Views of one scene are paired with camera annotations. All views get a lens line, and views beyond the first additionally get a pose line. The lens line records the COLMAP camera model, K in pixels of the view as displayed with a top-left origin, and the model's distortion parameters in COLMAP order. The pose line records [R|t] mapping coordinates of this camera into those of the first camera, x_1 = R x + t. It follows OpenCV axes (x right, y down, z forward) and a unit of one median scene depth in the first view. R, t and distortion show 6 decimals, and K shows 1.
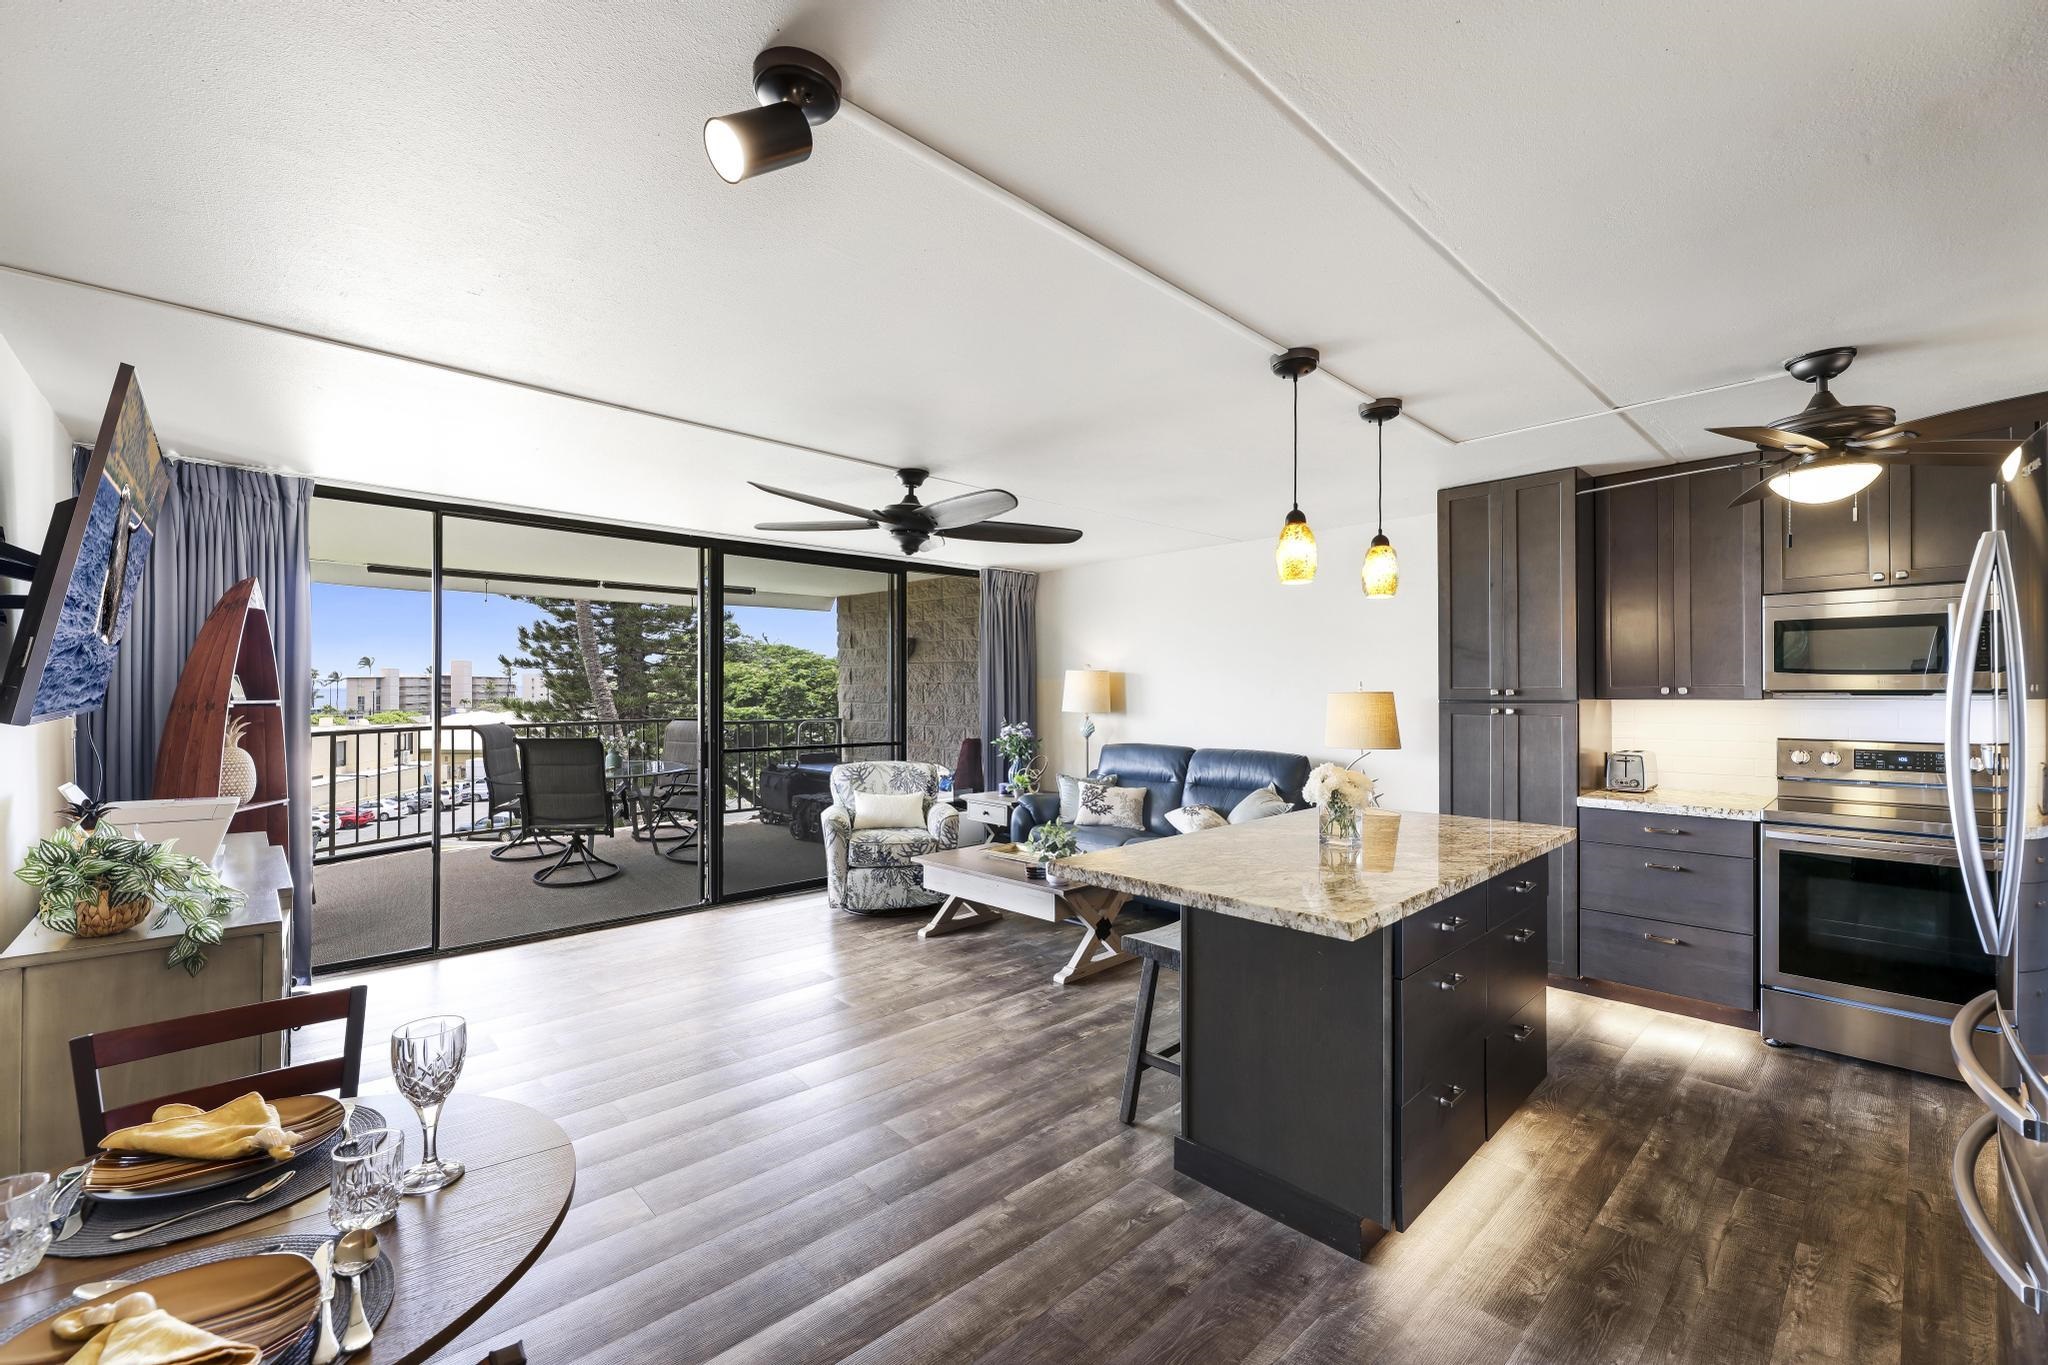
lens RADIAL K [[854.8, 0, 1011.1], [0, 854.8, 689.7], [0, 0, 1]] dist [-0.000466, -0.000242]
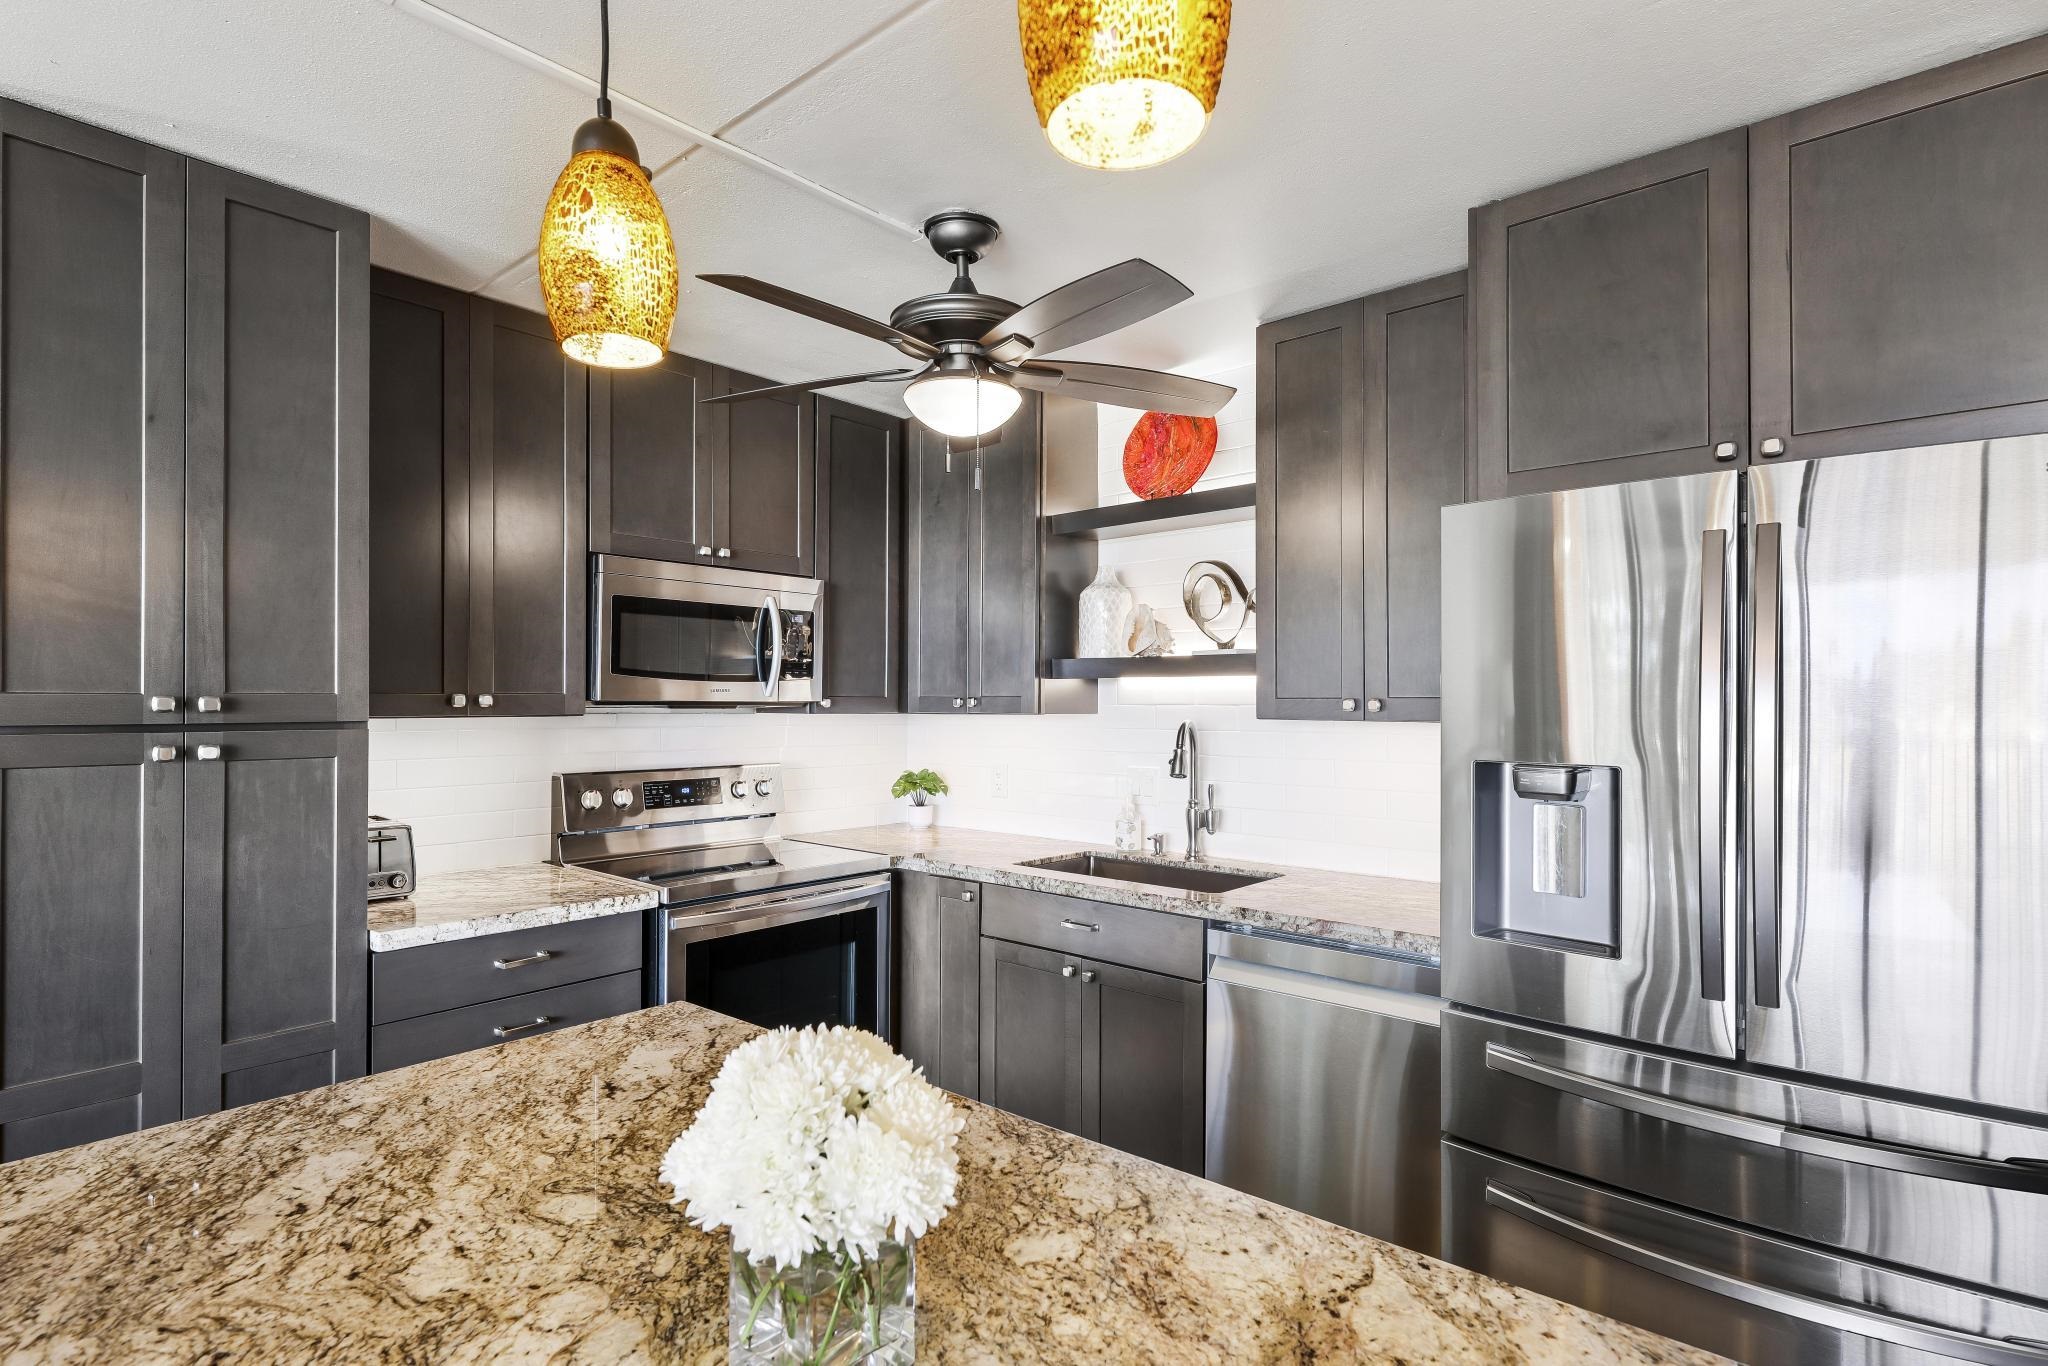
lens RADIAL K [[1026.2, 0, 1024.0], [0, 1026.2, 683.0], [0, 0, 1]] dist [-0.001554, -0.000166]
pose [[-0.116360, 0.021873, 0.992966, 0.073129], [-0.000243, 0.999757, -0.022051, 0.004083], [-0.993207, -0.002807, -0.116326, 0.717650]]
